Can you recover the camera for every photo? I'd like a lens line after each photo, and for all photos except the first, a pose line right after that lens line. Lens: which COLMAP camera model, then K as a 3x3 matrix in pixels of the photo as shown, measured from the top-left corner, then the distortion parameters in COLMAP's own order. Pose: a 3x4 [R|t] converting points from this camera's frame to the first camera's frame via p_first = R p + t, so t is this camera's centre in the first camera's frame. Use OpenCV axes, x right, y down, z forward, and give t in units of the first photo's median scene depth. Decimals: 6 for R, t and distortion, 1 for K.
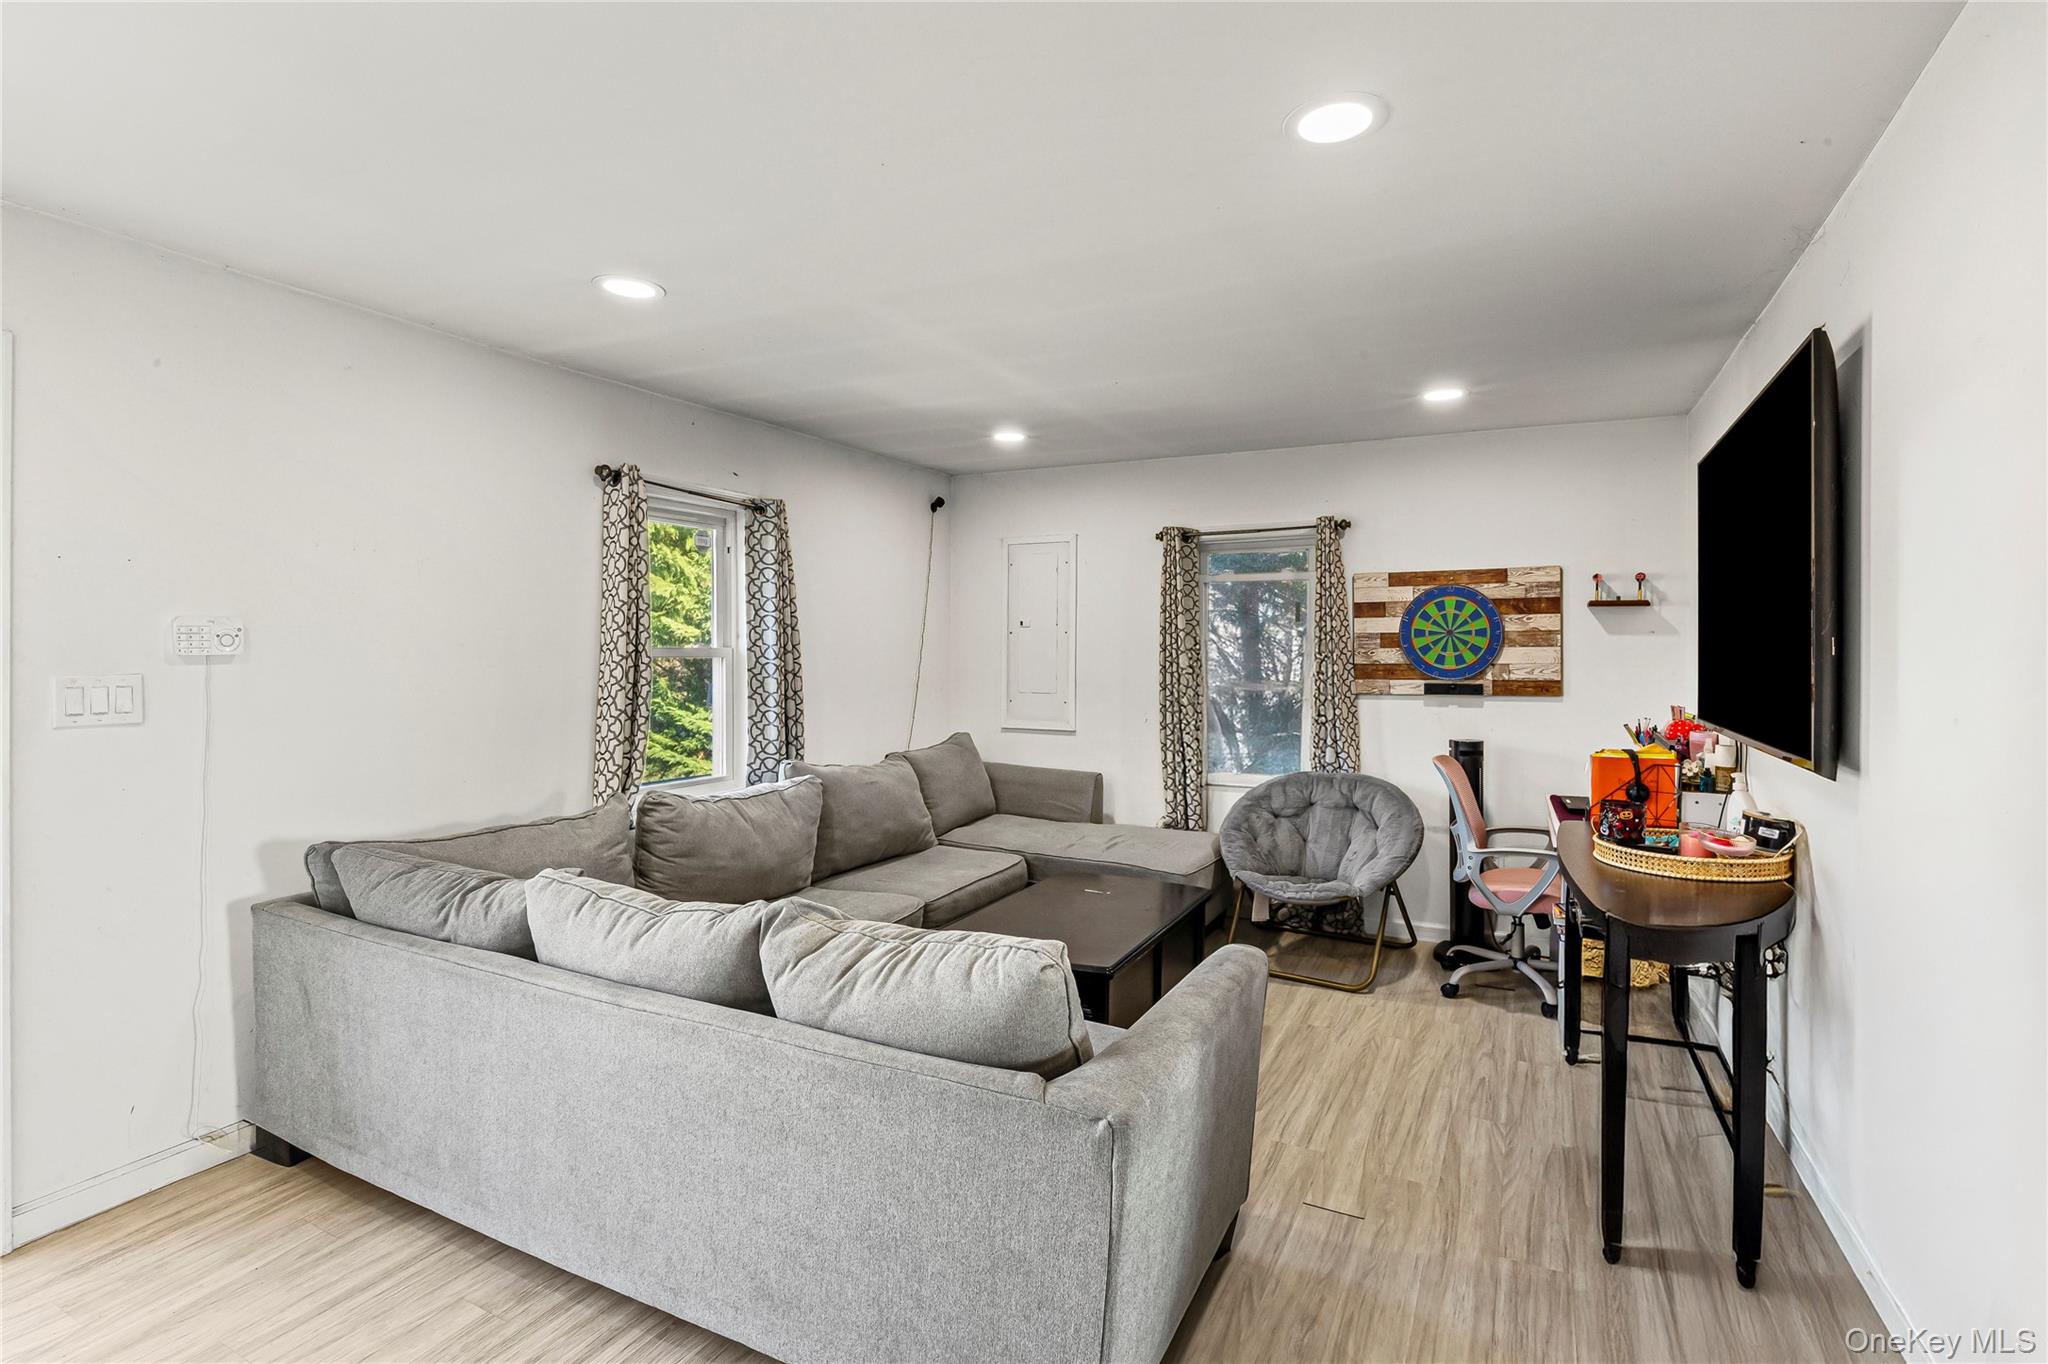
lens RADIAL K [[976.3, 0, 1026.4], [0, 976.3, 651.3], [0, 0, 1]] dist [-0.000194, 0.000008]
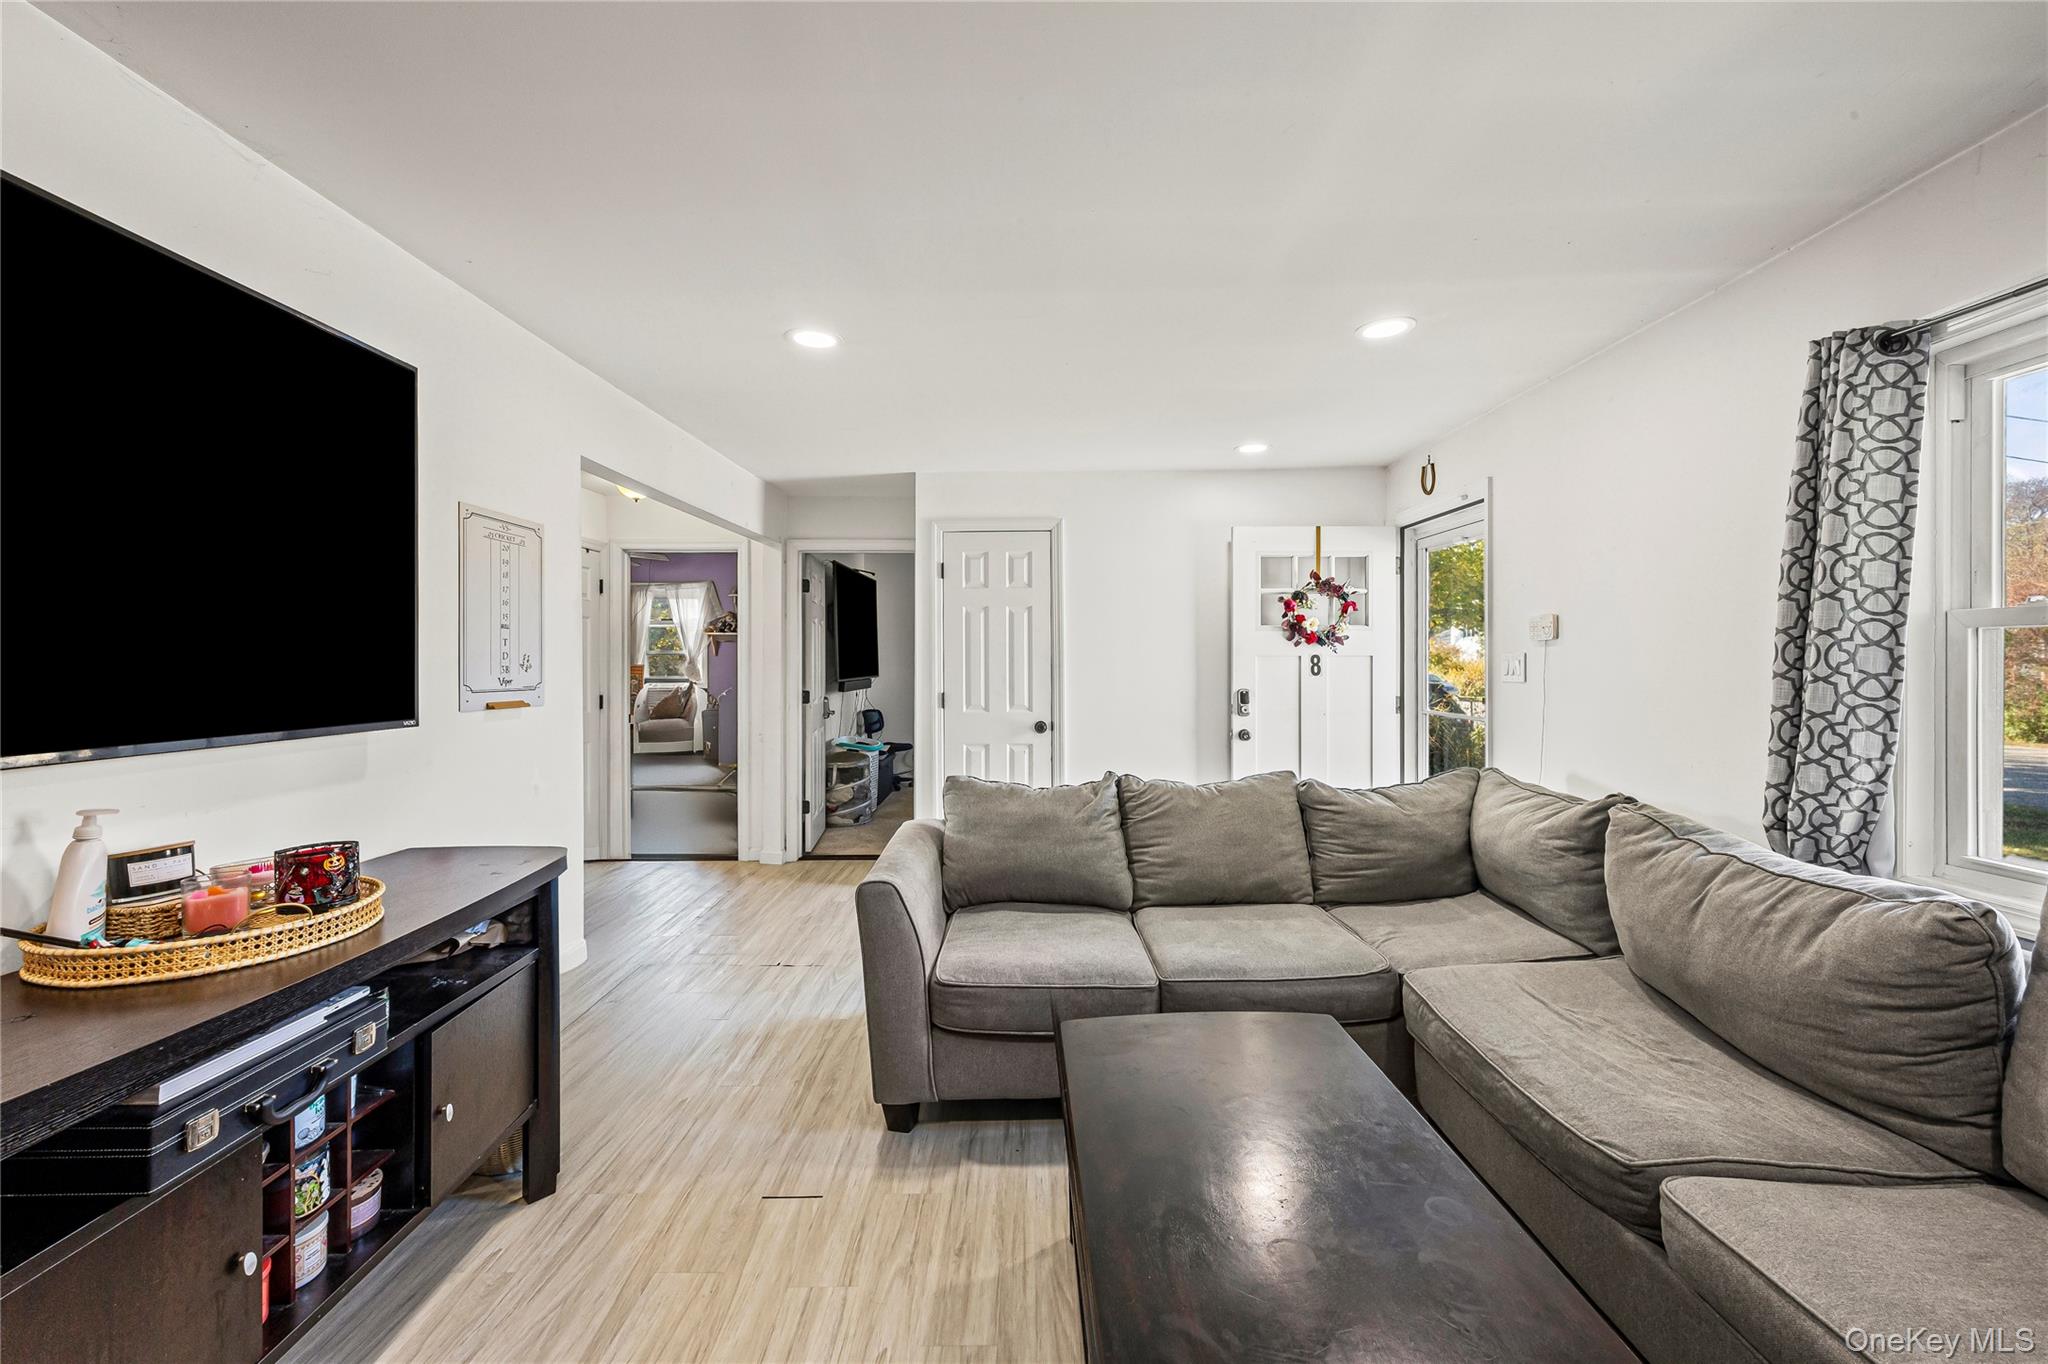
lens RADIAL K [[820.5, 0, 1028.6], [0, 820.5, 670.0], [0, 0, 1]] dist [0.000208, -0.000002]
pose [[-0.889981, 0.000673, -0.455997, 0.259363], [-0.001033, 0.999993, 0.003491, 0.022535], [0.455996, 0.003578, -0.889975, 0.996759]]
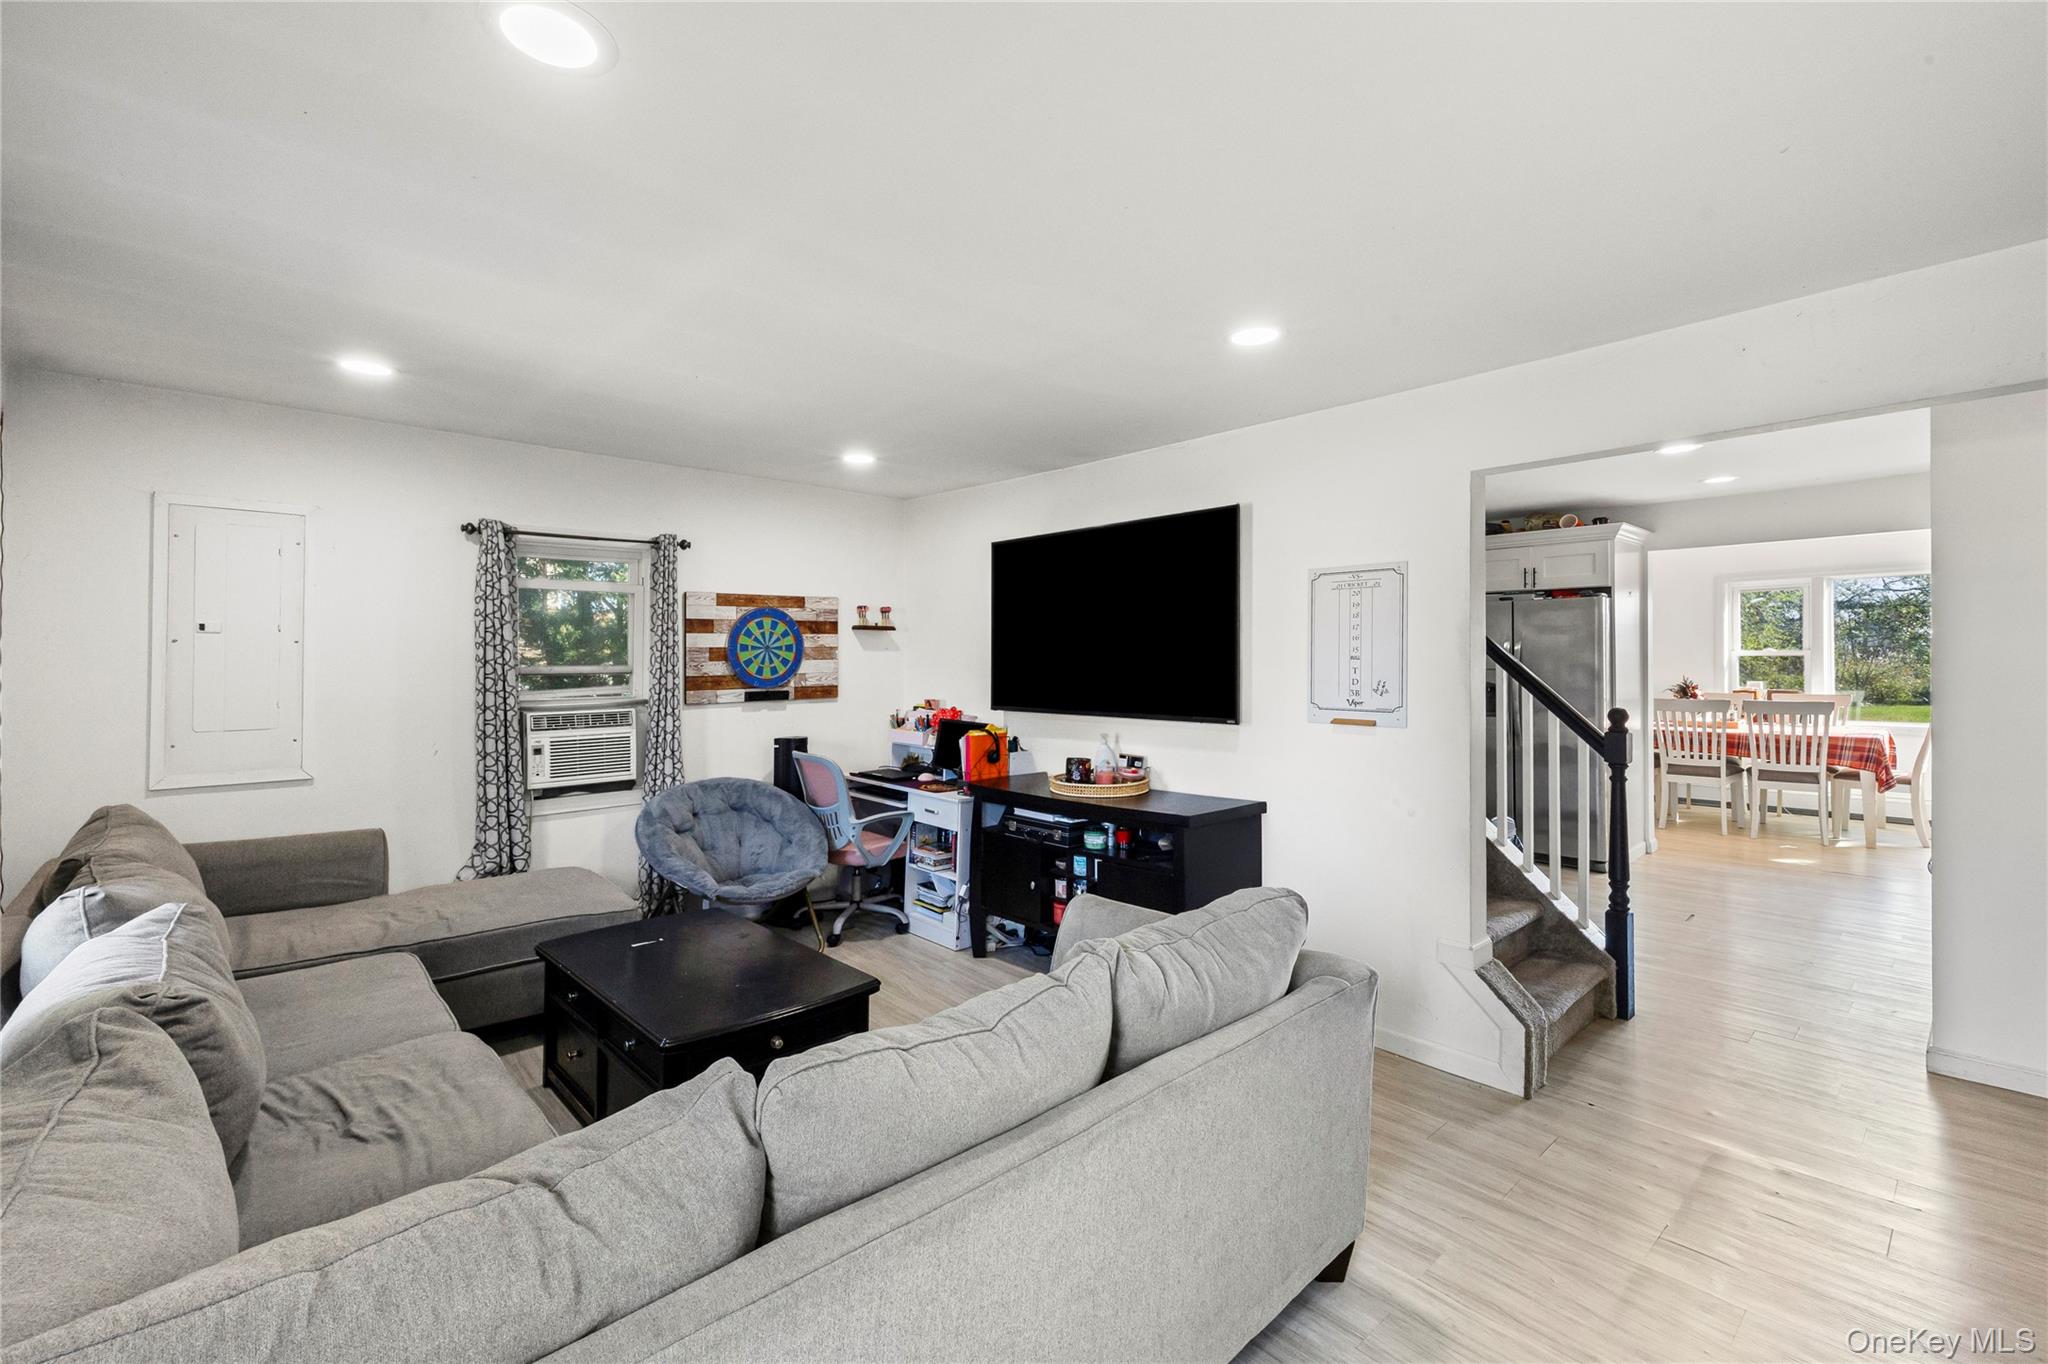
lens RADIAL K [[889.9, 0, 1021.0], [0, 889.9, 649.5], [0, 0, 1]] dist [0.000457, 0.000005]
pose [[0.352242, 0.005146, 0.935895, -0.467141], [0.005292, 0.999958, -0.007490, -0.007547], [-0.935894, 0.007591, 0.352200, 0.337041]]
